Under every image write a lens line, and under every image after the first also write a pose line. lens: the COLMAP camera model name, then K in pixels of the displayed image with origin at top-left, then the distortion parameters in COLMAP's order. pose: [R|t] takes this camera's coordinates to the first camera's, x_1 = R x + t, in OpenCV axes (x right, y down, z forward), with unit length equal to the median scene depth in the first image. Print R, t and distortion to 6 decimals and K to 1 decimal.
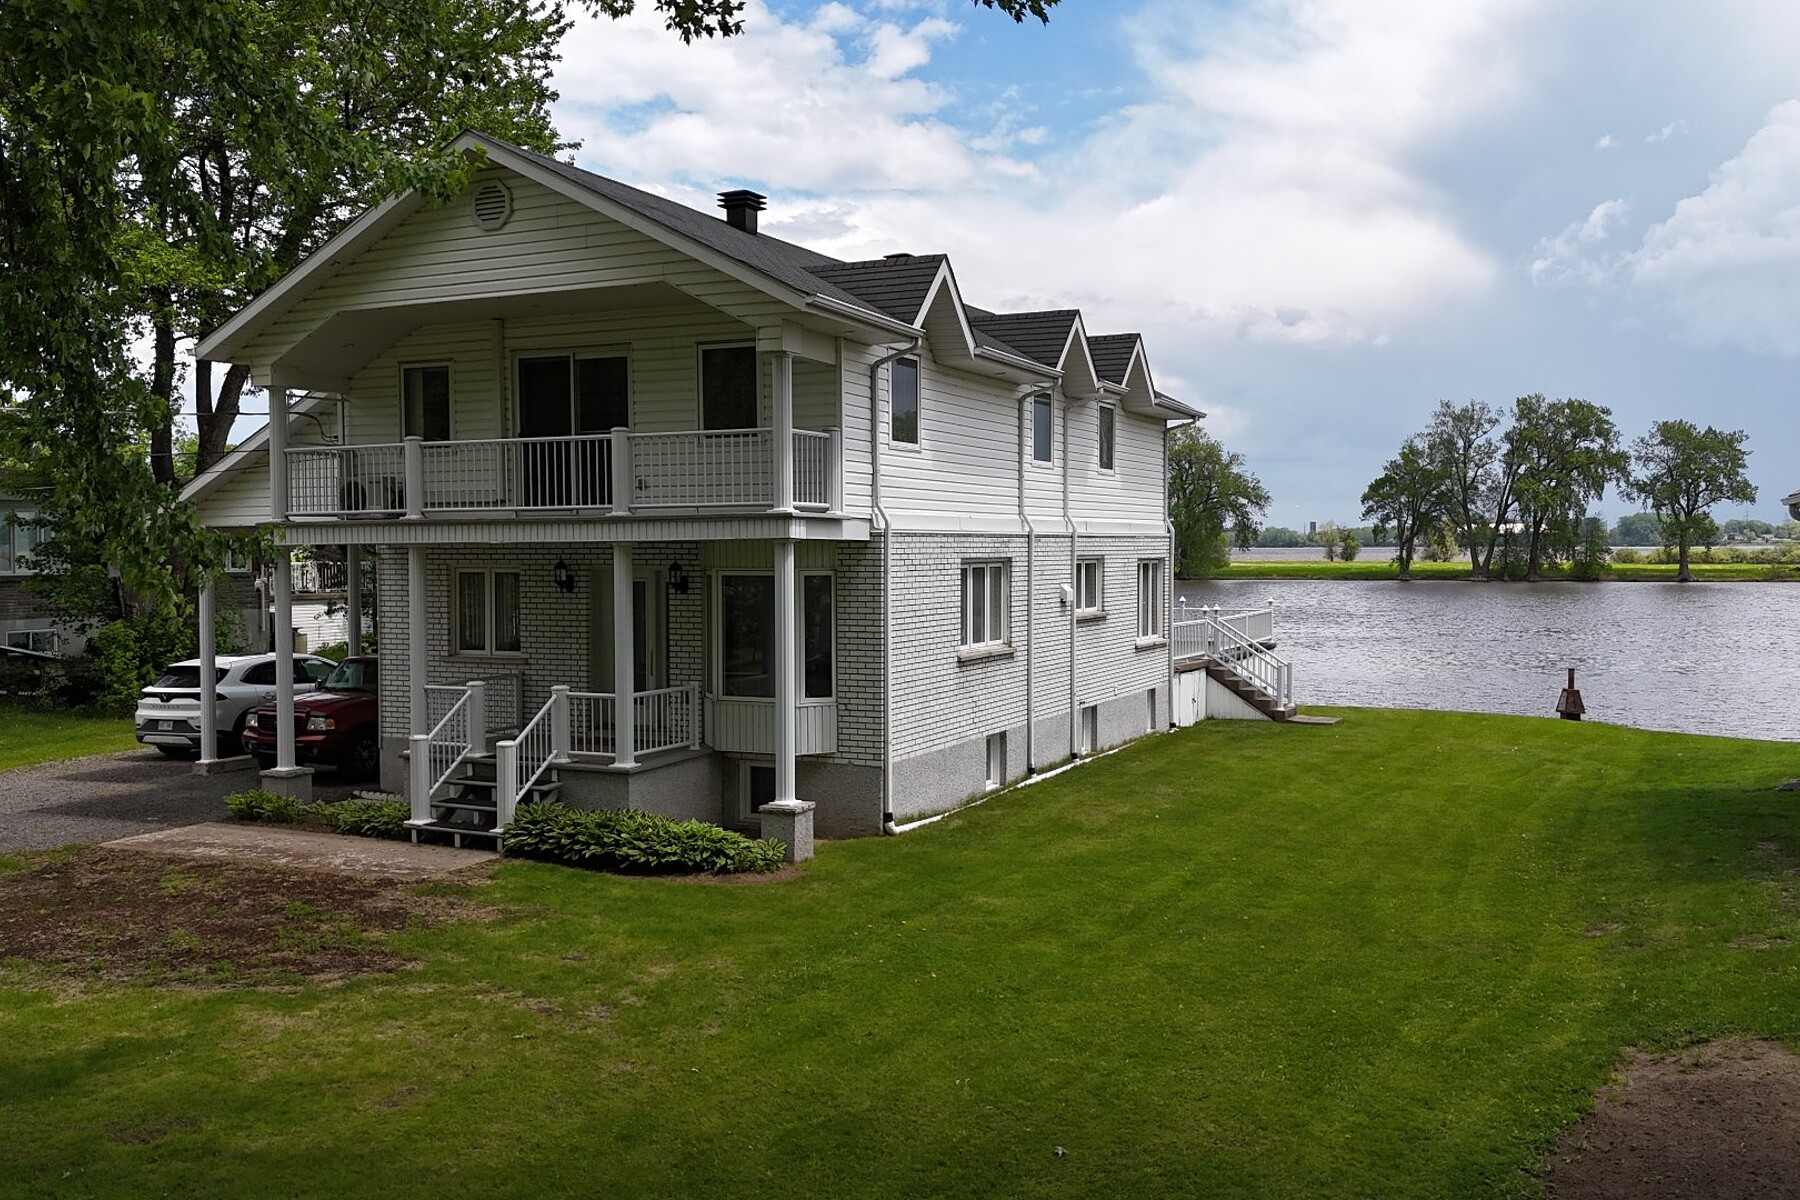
lens RADIAL K [[1574.7, 0, 900.7], [0, 1574.7, 609.7], [0, 0, 1]] dist [0.102356, -0.142596]
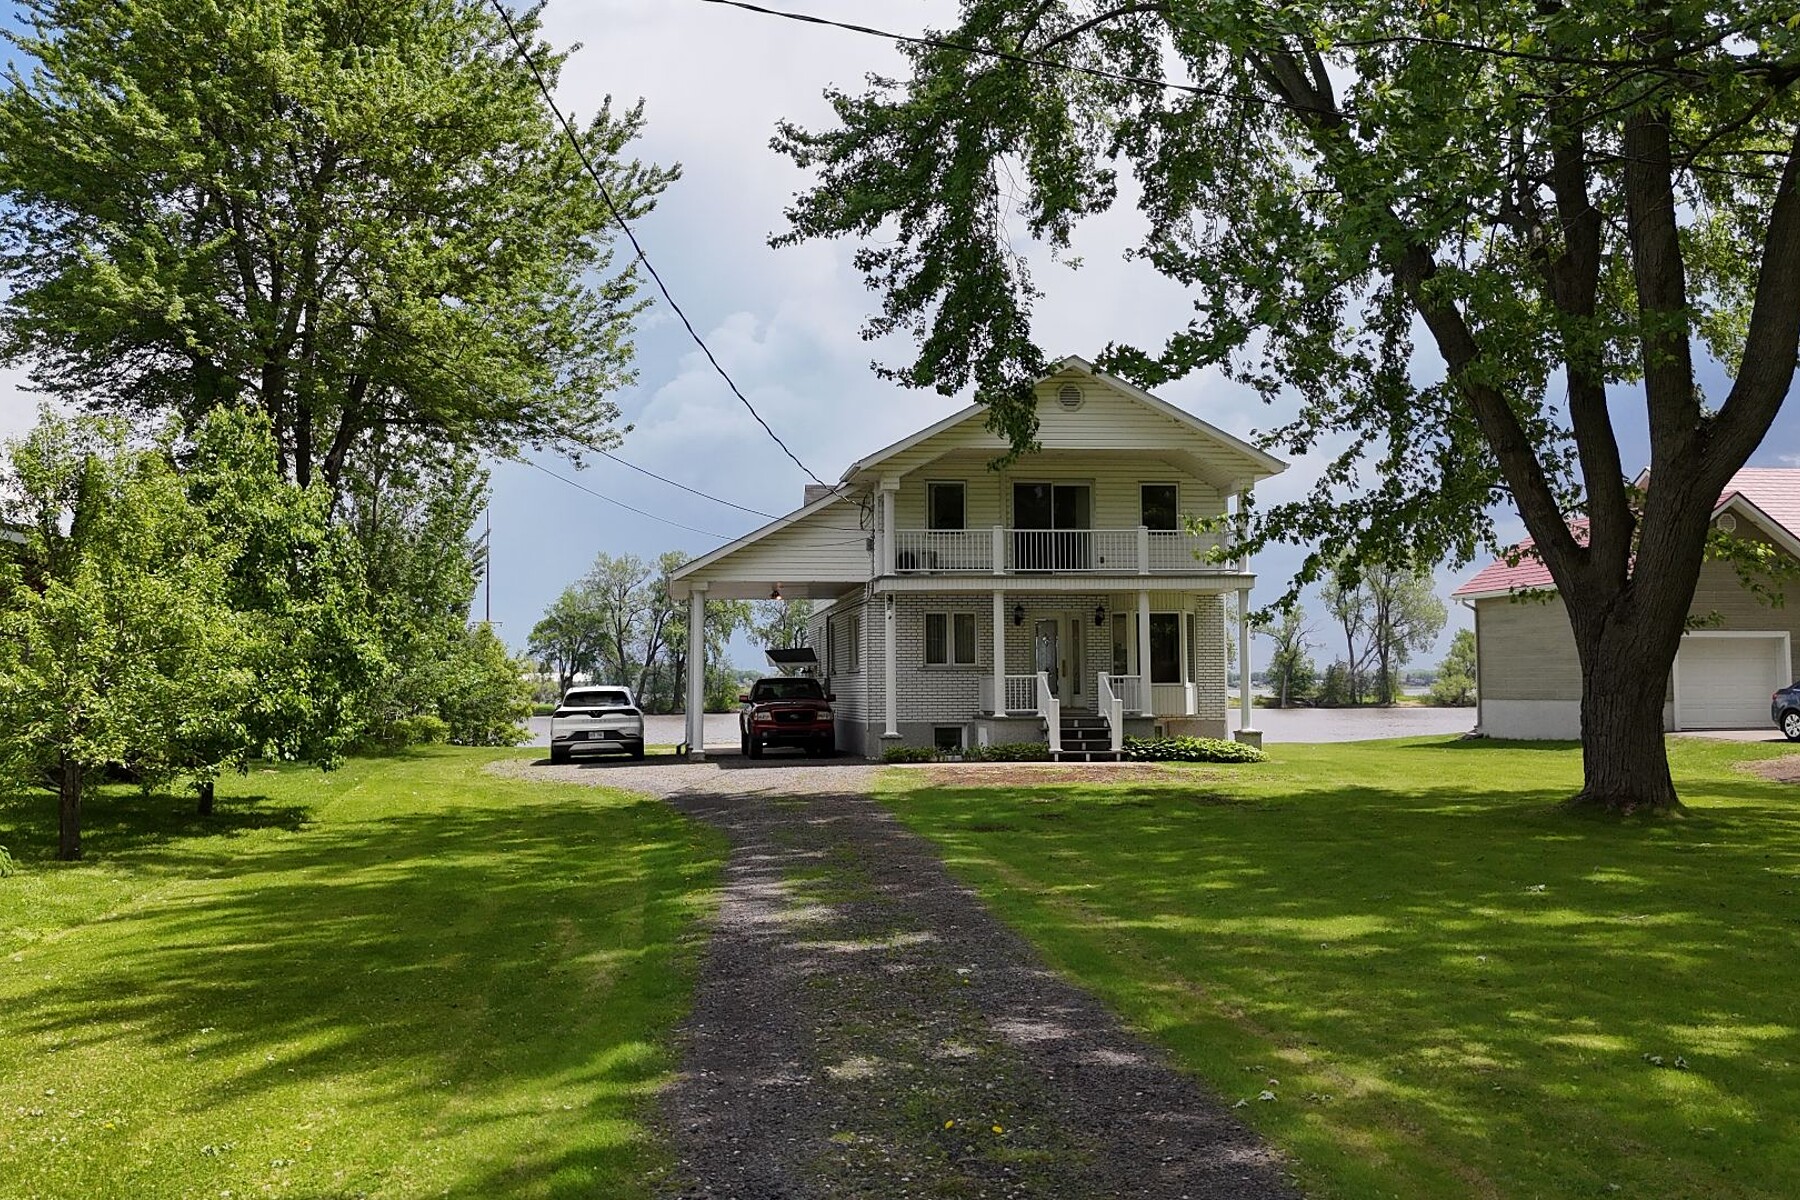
lens RADIAL K [[1574.7, 0, 901.4], [0, 1574.7, 608.7], [0, 0, 1]] dist [0.102356, -0.142596]
pose [[0.828907, 0.025242, 0.558816, -1.017346], [0.028046, 0.995850, -0.086584, 0.091564], [-0.558683, 0.087442, 0.824759, -0.230273]]
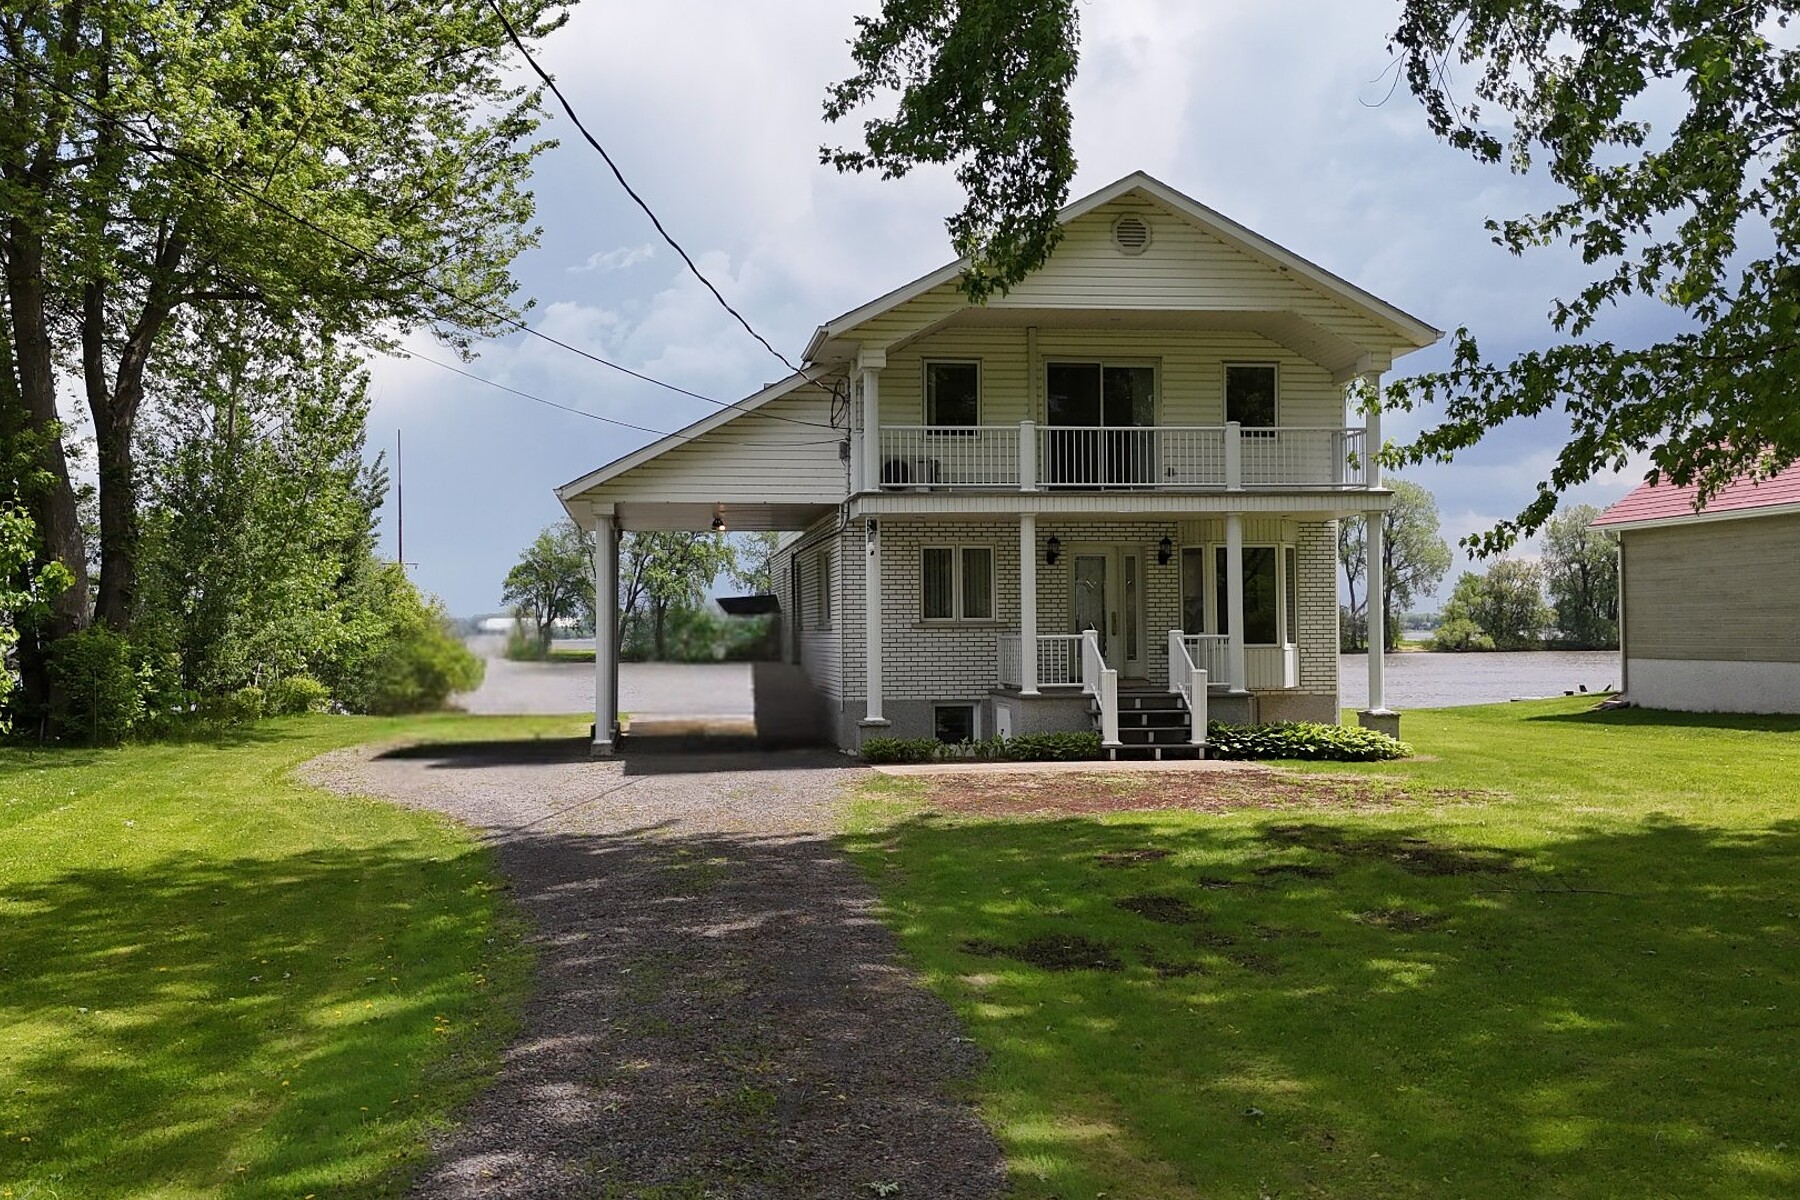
lens RADIAL K [[1574.7, 0, 913.4], [0, 1574.7, 590.8], [0, 0, 1]] dist [0.102356, -0.142596]
pose [[0.820993, 0.010927, 0.570834, -0.800780], [0.030165, 0.997590, -0.062481, 0.066027], [-0.570141, 0.068515, 0.818685, 0.087083]]
